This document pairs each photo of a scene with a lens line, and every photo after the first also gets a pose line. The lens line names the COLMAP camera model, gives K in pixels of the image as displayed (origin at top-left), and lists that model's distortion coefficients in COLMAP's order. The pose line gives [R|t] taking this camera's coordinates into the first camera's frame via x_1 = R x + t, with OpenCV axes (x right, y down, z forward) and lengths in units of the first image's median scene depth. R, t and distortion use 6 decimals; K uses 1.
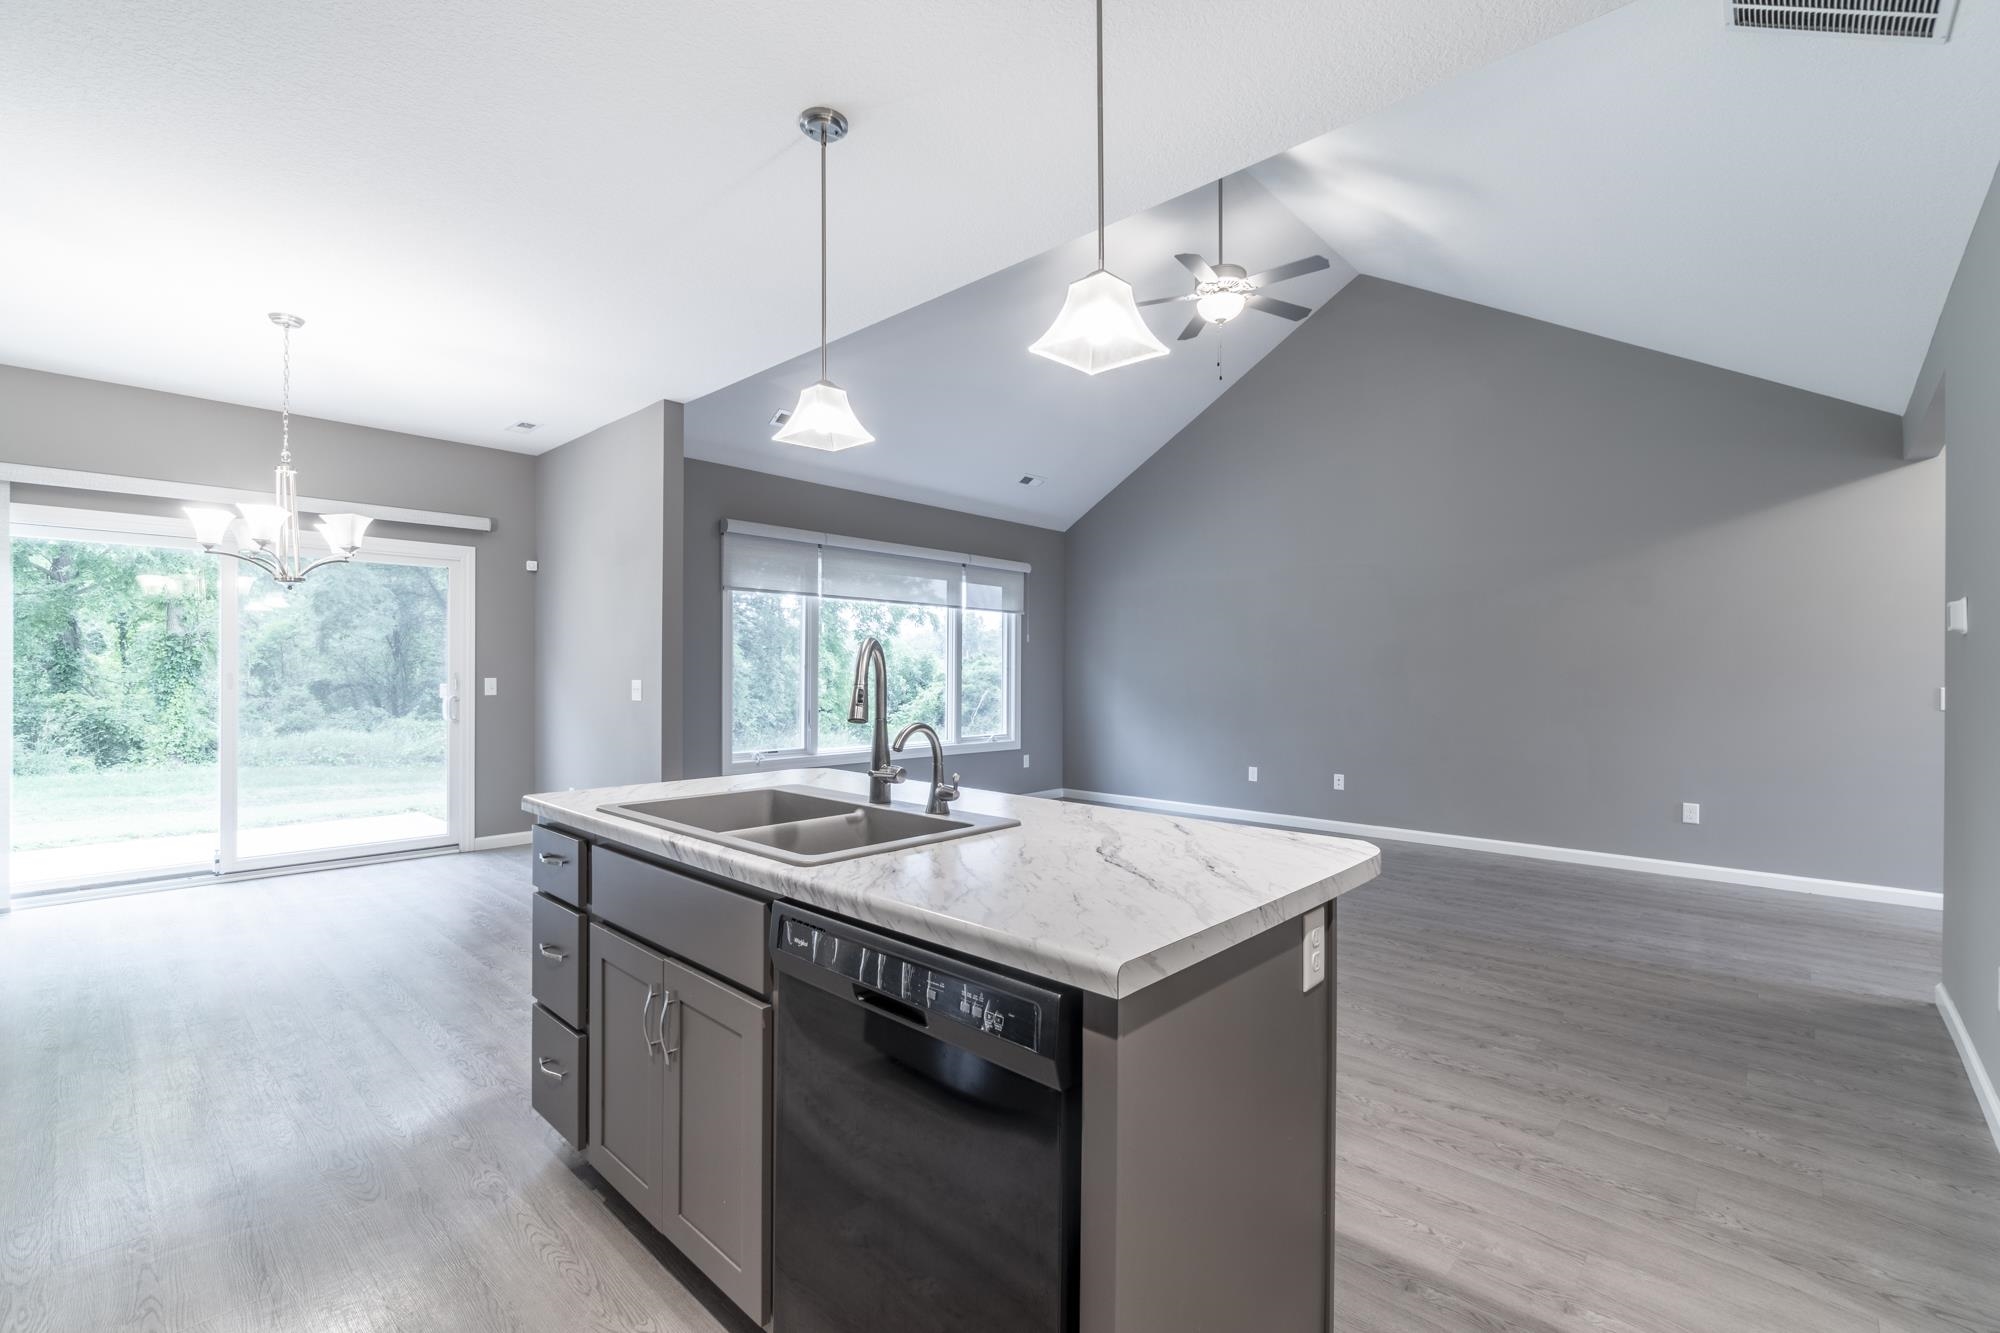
lens RADIAL K [[850.3, 0, 993.0], [0, 850.3, 669.0], [0, 0, 1]] dist [-0.006399, -0.000776]
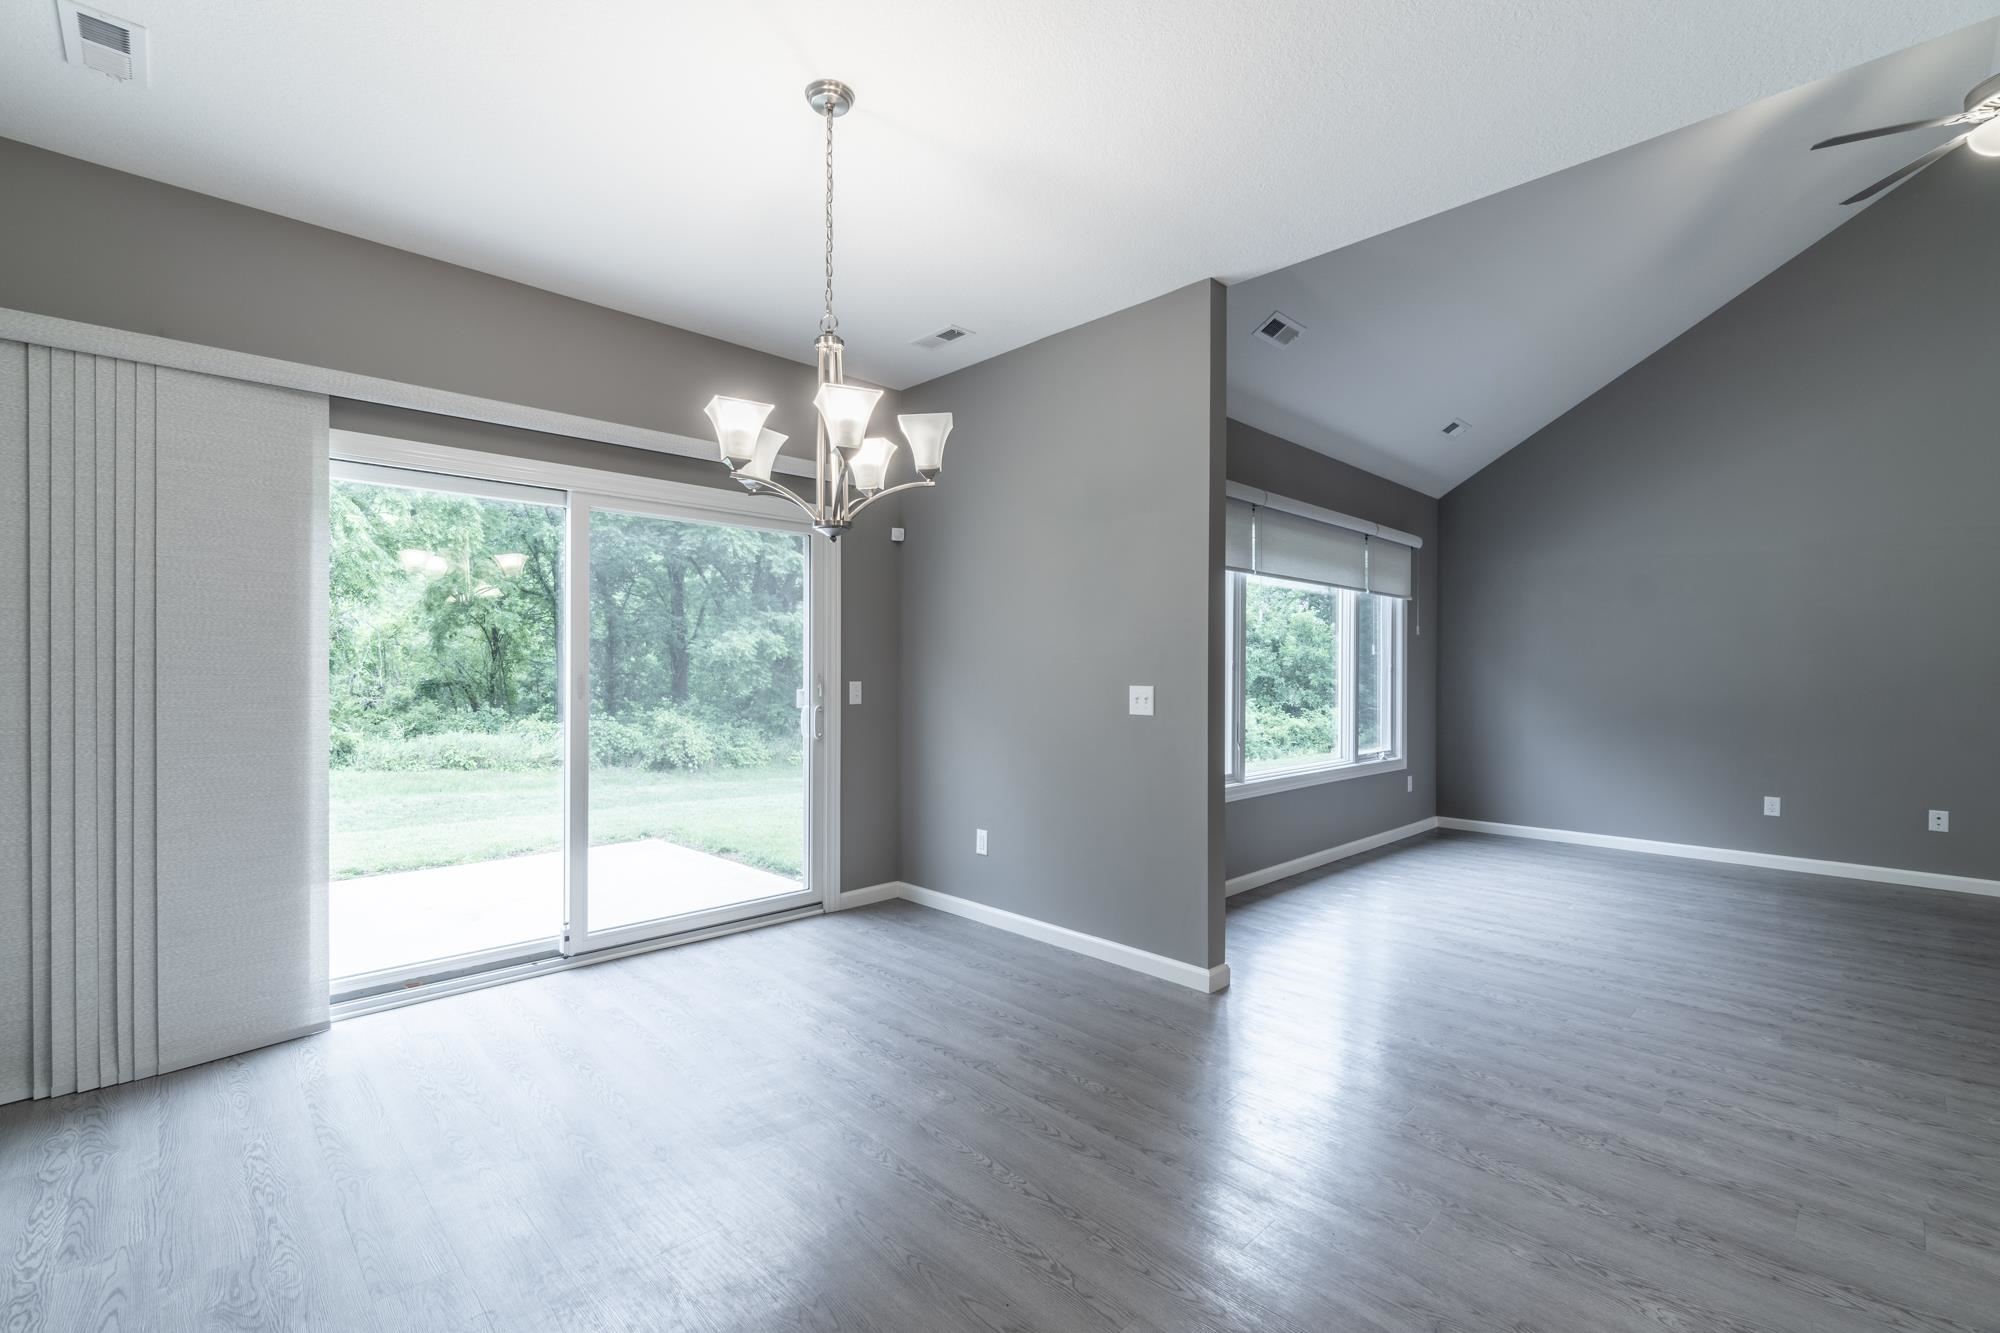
lens RADIAL K [[850.3, 0, 993.0], [0, 850.3, 669.0], [0, 0, 1]] dist [-0.006399, -0.000776]
pose [[0.998619, -0.000655, -0.052525, -0.379498], [0.000739, 0.999998, 0.001580, -0.001566], [0.052524, -0.001617, 0.998618, 0.219524]]
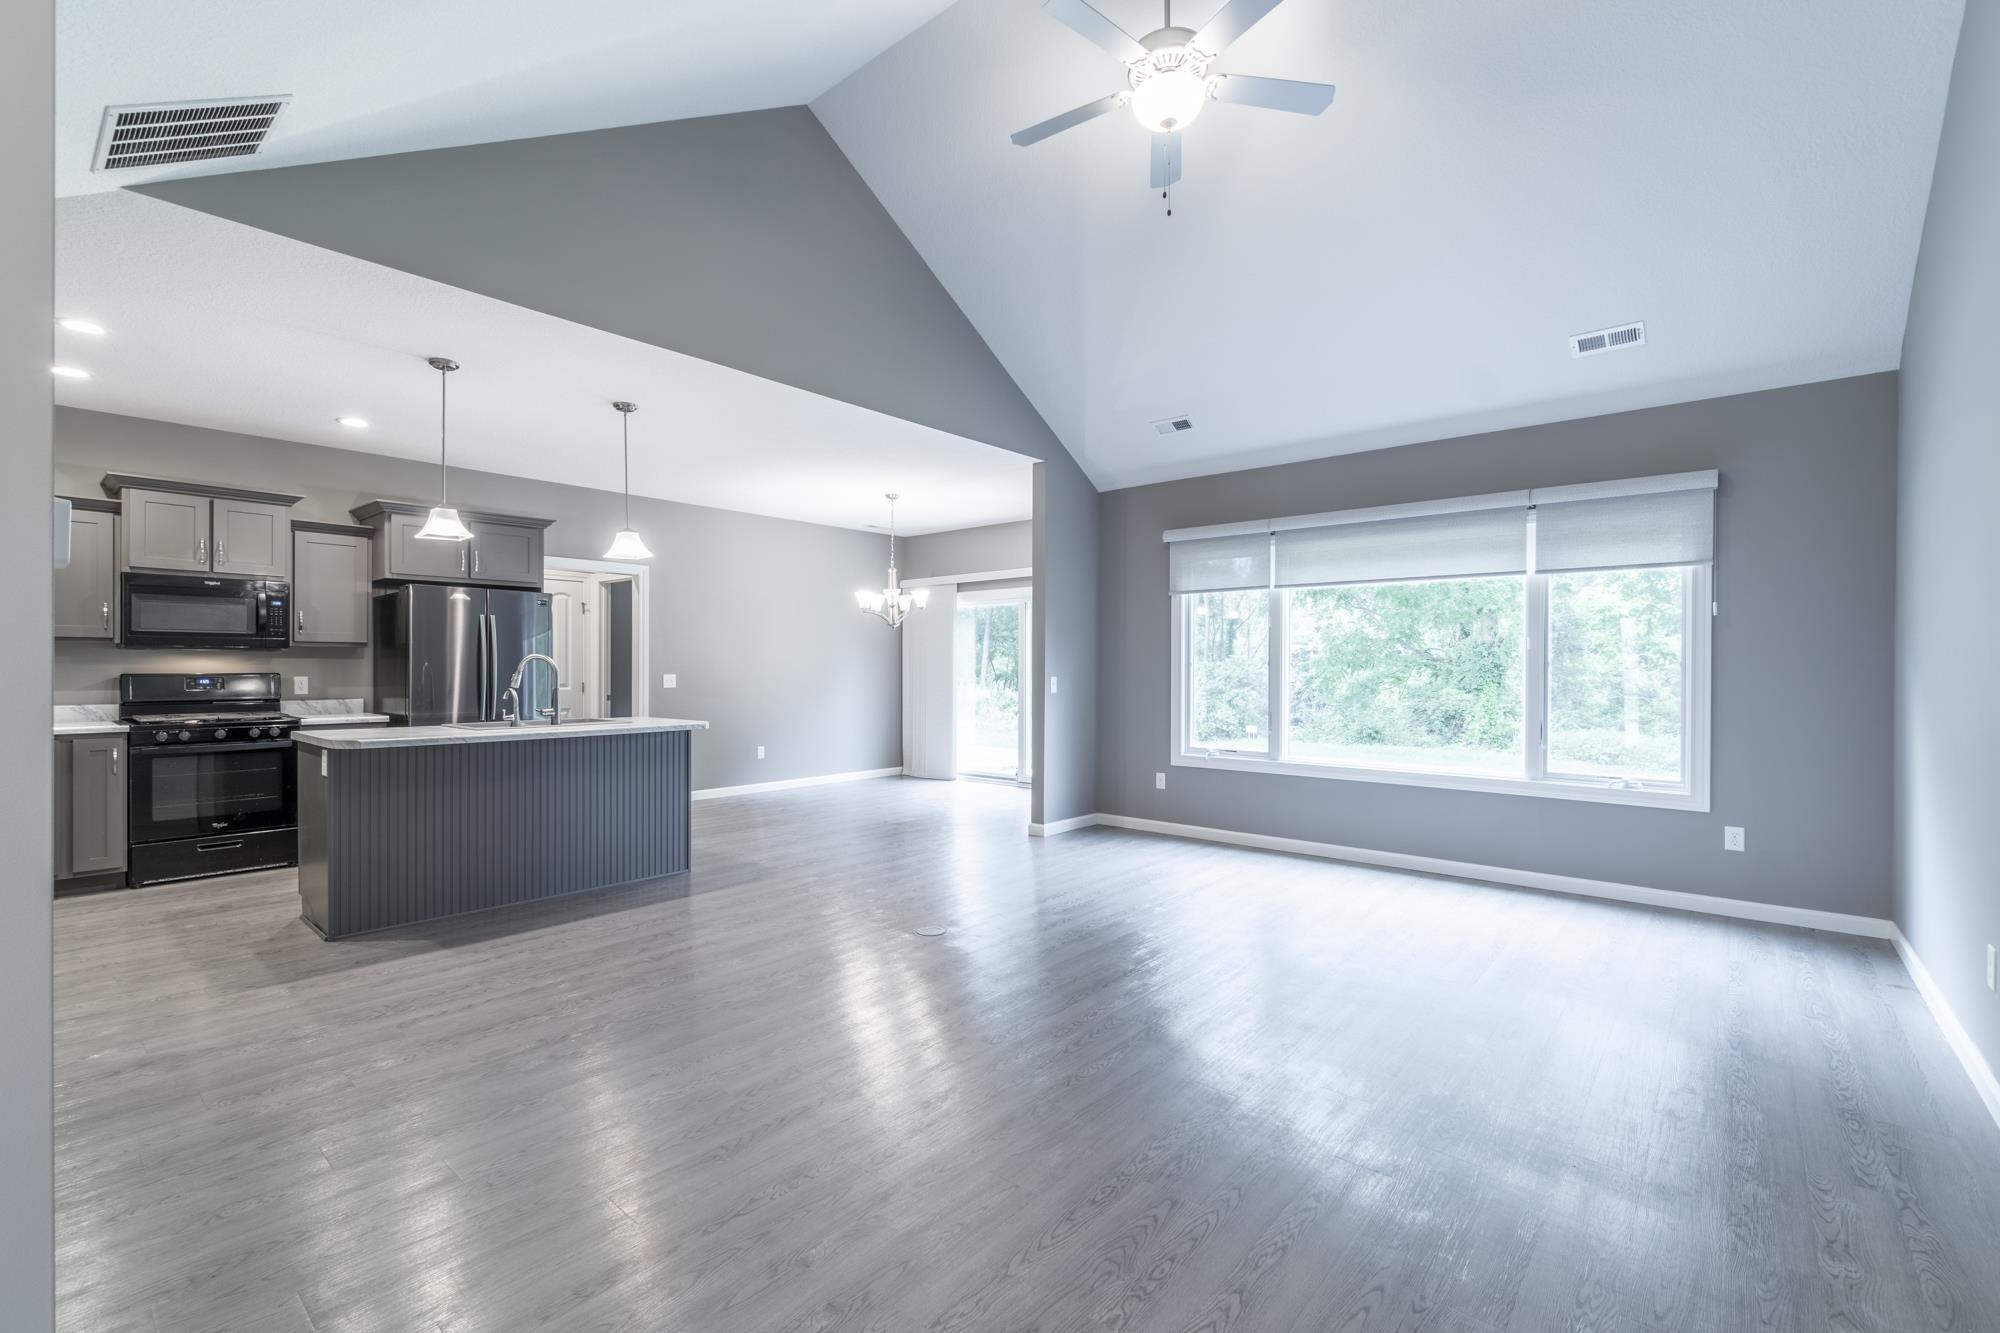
lens RADIAL K [[879.0, 0, 1000.0], [0, 879.0, 666.5], [0, 0, 1]] dist [-0.006466, 0.000149]
pose [[0.048214, -0.006082, -0.998819, 0.695317], [0.001806, 0.999980, -0.006002, 0.003930], [0.998835, -0.001515, 0.048224, 0.631817]]
